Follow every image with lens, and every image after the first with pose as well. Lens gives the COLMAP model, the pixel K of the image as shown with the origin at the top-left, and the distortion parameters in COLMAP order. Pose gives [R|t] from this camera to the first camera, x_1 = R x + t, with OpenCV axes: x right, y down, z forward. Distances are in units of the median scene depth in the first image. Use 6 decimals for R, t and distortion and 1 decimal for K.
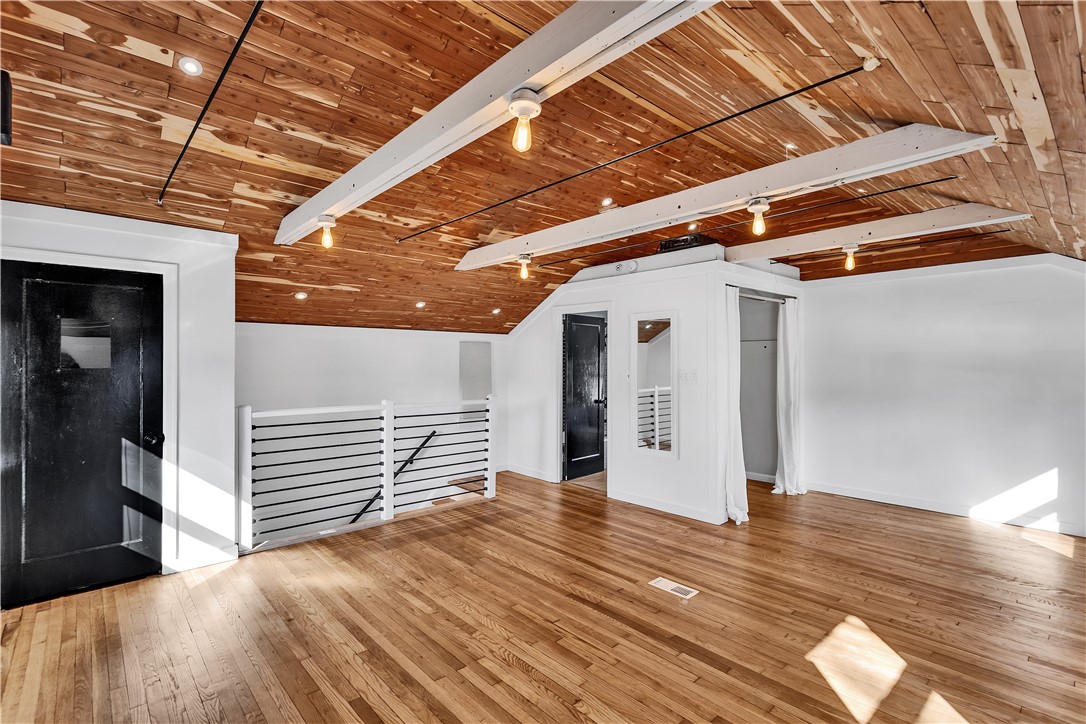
lens RADIAL K [[510.1, 0, 538.0], [0, 510.1, 362.0], [0, 0, 1]] dist [-0.002175, 0.001588]
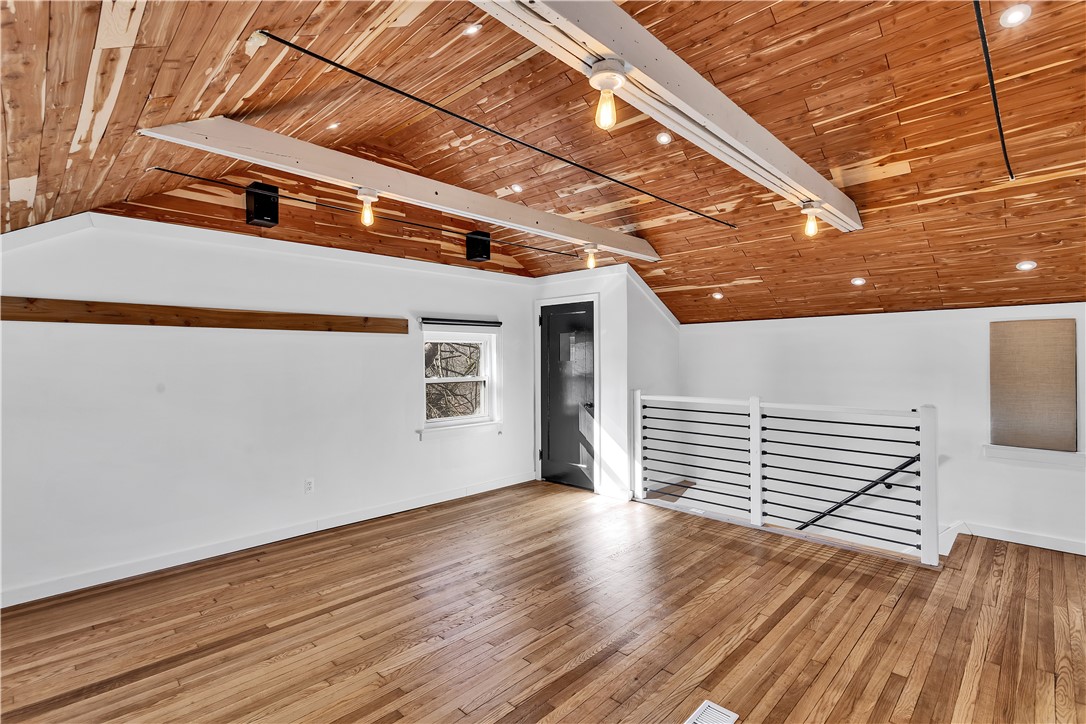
lens RADIAL K [[510.1, 0, 534.5], [0, 510.1, 361.6], [0, 0, 1]] dist [-0.002175, 0.001588]
pose [[0.055811, 0.005034, -0.998429, 0.719598], [0.006668, 0.999963, 0.005415, 0.003478], [0.998419, -0.006960, 0.055776, 0.643532]]
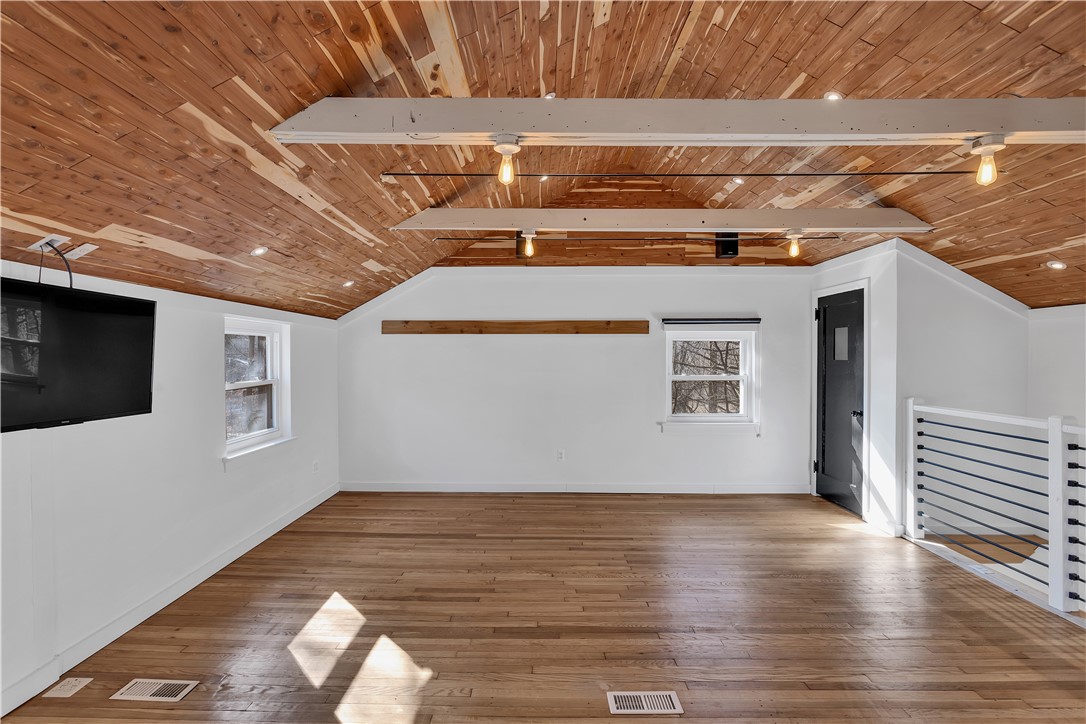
lens RADIAL K [[525.3, 0, 535.0], [0, 525.3, 361.7], [0, 0, 1]] dist [-0.012655, 0.003486]
pose [[-0.677193, 0.004469, -0.735792, 0.708367], [-0.001106, 0.999974, 0.007092, 0.005532], [0.735804, 0.005617, -0.677171, 1.129013]]
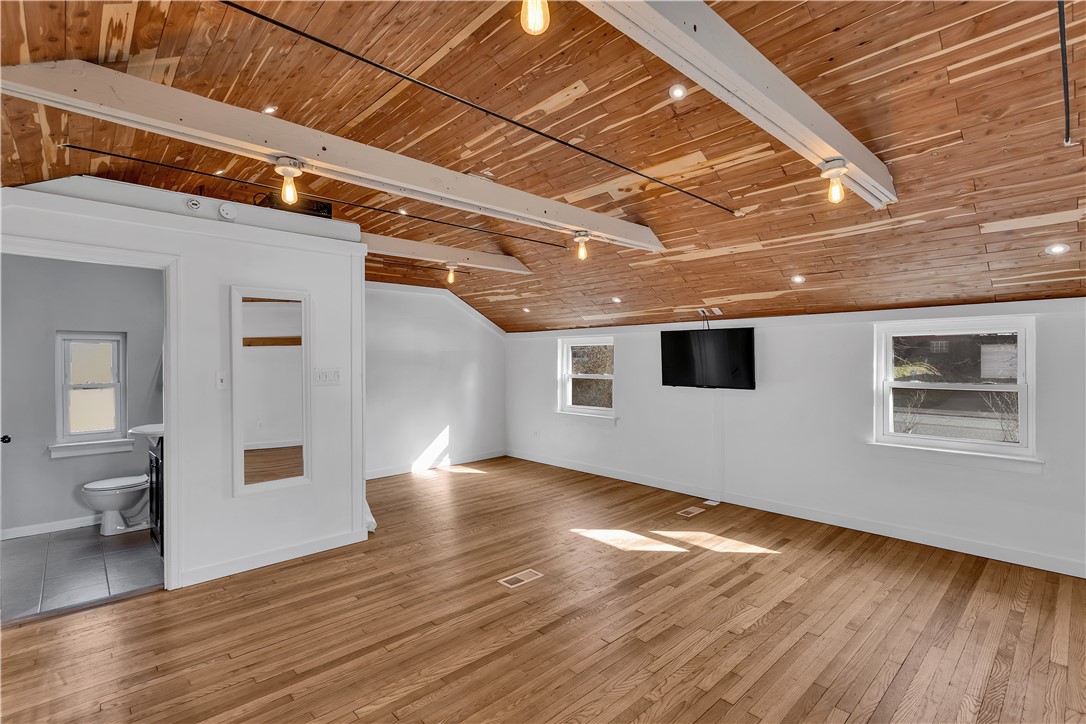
lens RADIAL K [[510.1, 0, 535.7], [0, 510.1, 361.7], [0, 0, 1]] dist [-0.002175, 0.001588]
pose [[-0.013880, -0.004919, 0.999892, -0.632609], [0.004528, 0.999977, 0.004983, 0.003595], [-0.999893, 0.004596, -0.013858, 0.826276]]
